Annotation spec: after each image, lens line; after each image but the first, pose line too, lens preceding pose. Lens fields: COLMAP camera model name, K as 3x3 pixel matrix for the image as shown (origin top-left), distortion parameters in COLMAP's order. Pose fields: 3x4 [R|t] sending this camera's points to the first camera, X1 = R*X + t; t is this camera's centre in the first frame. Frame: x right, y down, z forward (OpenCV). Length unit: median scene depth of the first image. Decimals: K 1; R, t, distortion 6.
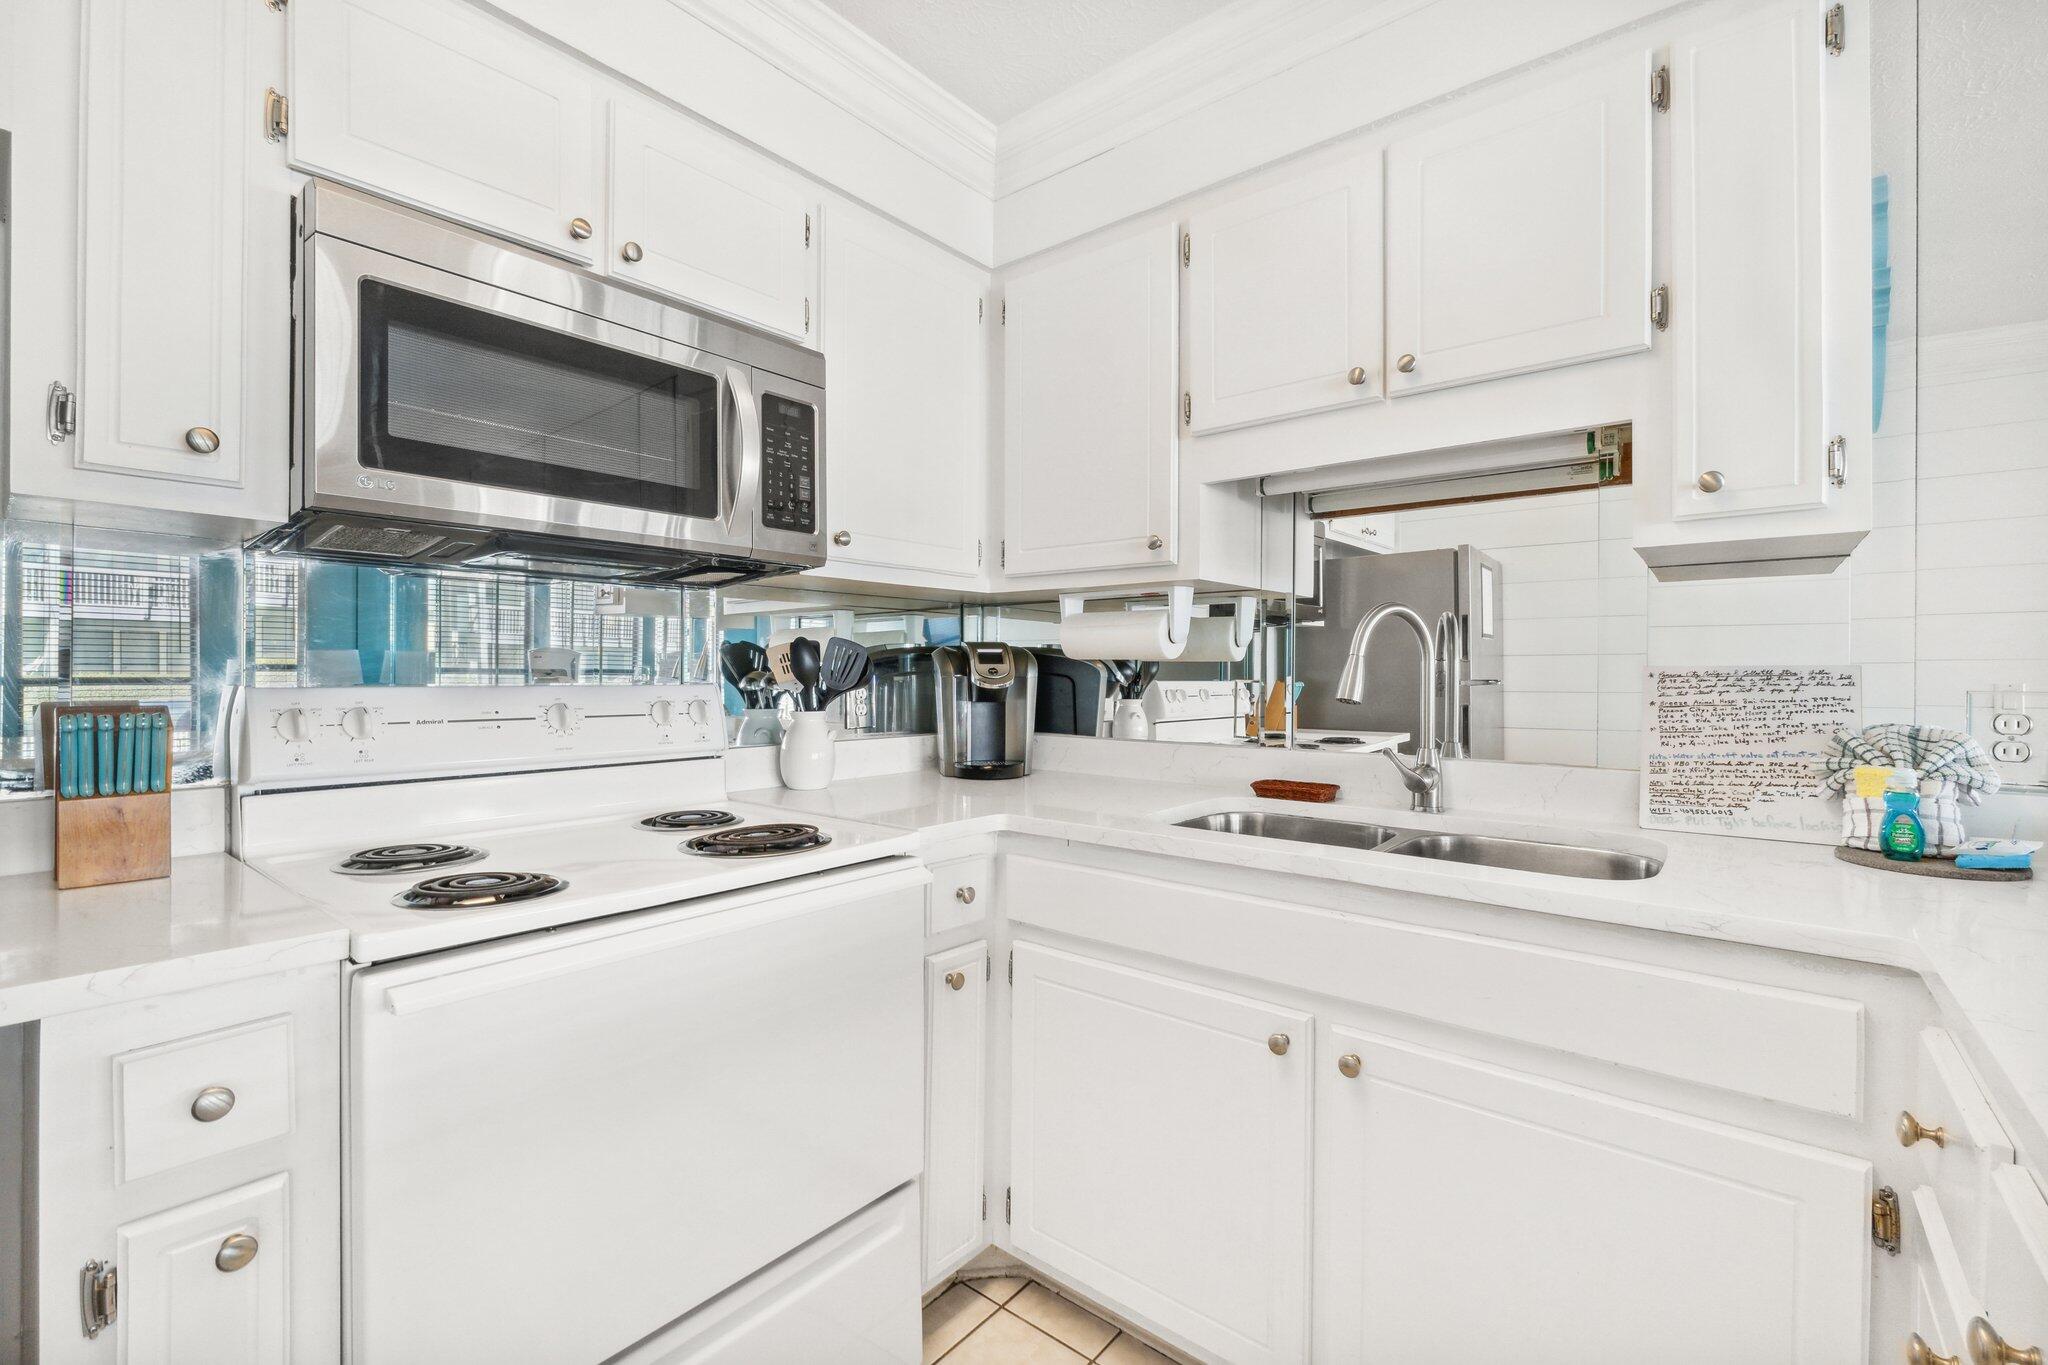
lens RADIAL K [[877.9, 0, 1031.7], [0, 877.9, 677.3], [0, 0, 1]] dist [-0.001619, -0.000047]
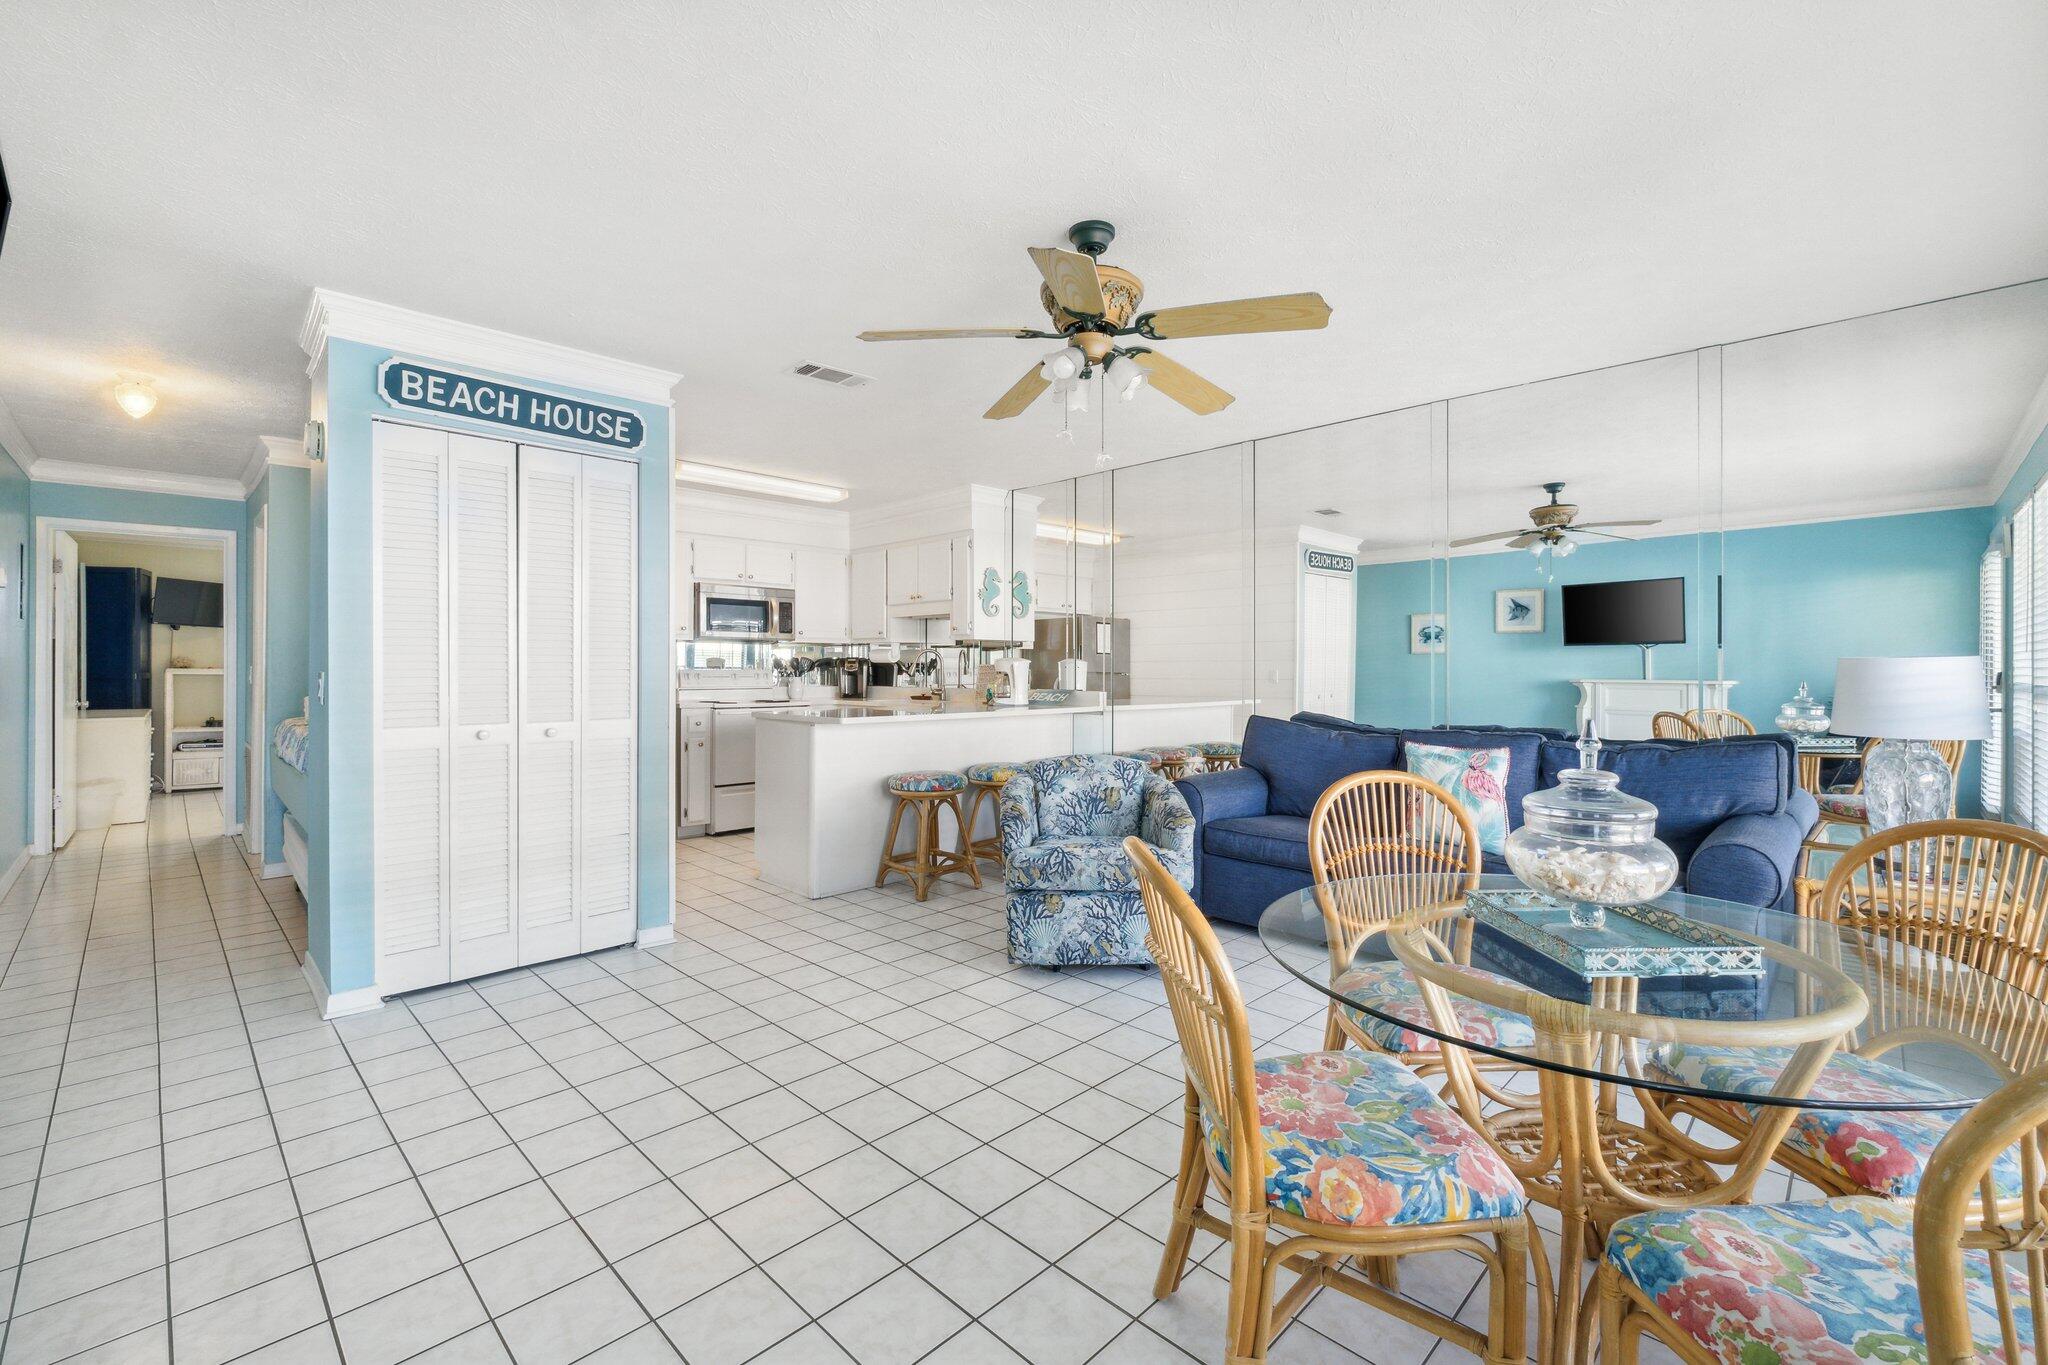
lens RADIAL K [[884.7, 0, 1018.0], [0, 884.7, 672.6], [0, 0, 1]] dist [-0.000964, -0.000273]
pose [[0.992929, 0.000198, -0.118709, 1.108185], [-0.000541, 0.999996, -0.002858, 0.030415], [0.118708, 0.002902, 0.992925, -2.562115]]
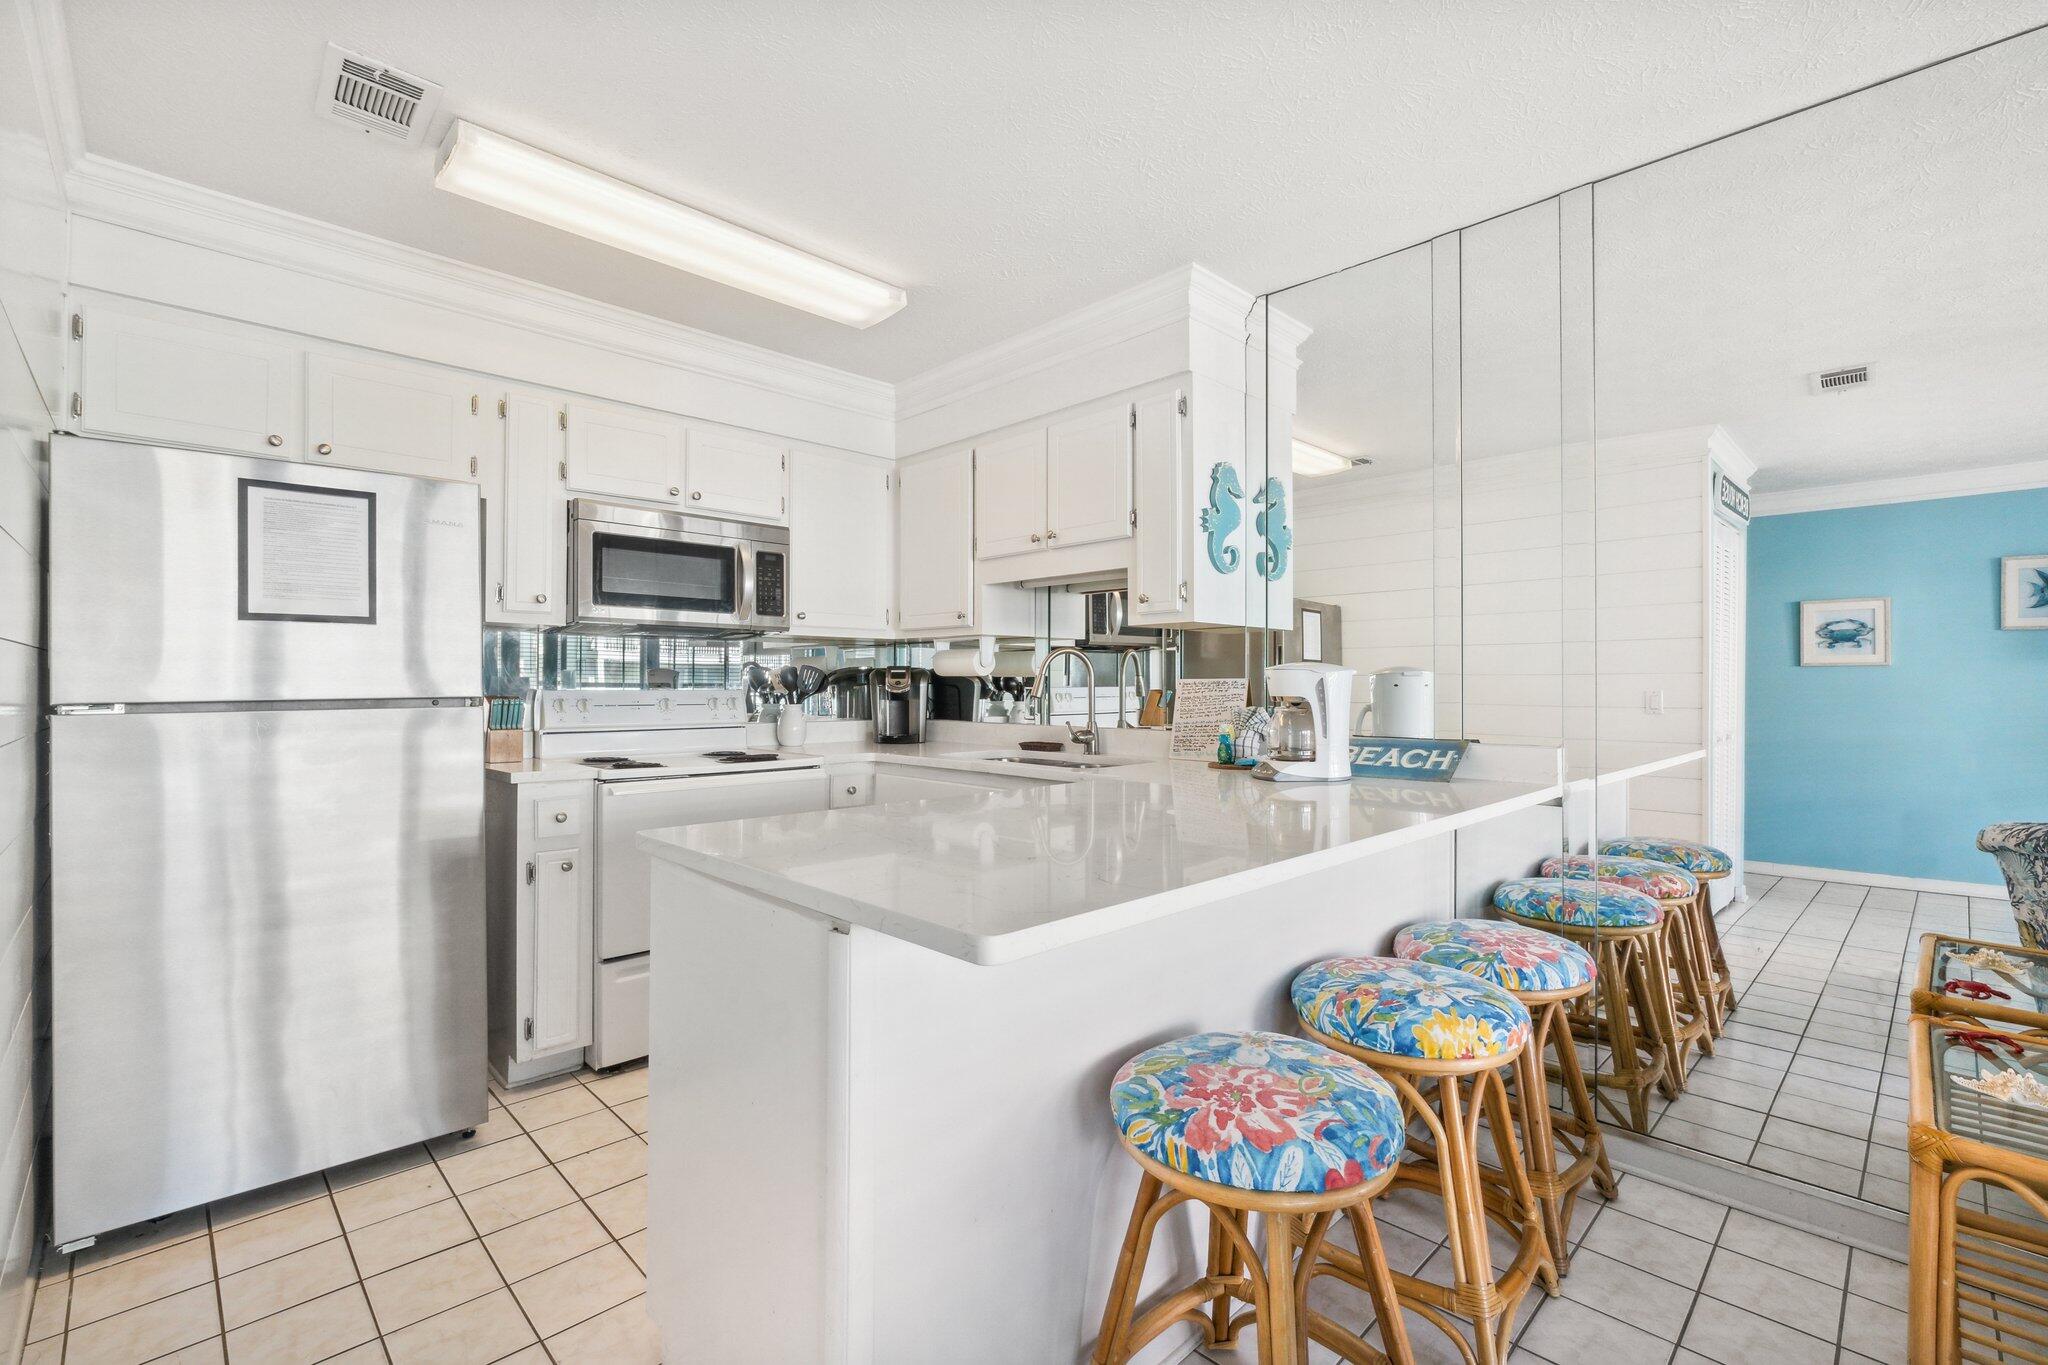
lens RADIAL K [[902.1, 0, 1024.0], [0, 902.1, 682.5], [0, 0, 1]] dist [-0.001180, -0.000058]
pose [[0.992855, -0.001601, -0.119315, 0.473960], [0.000436, 0.999952, -0.009788, 0.011503], [0.119325, 0.009666, 0.992808, -0.865392]]
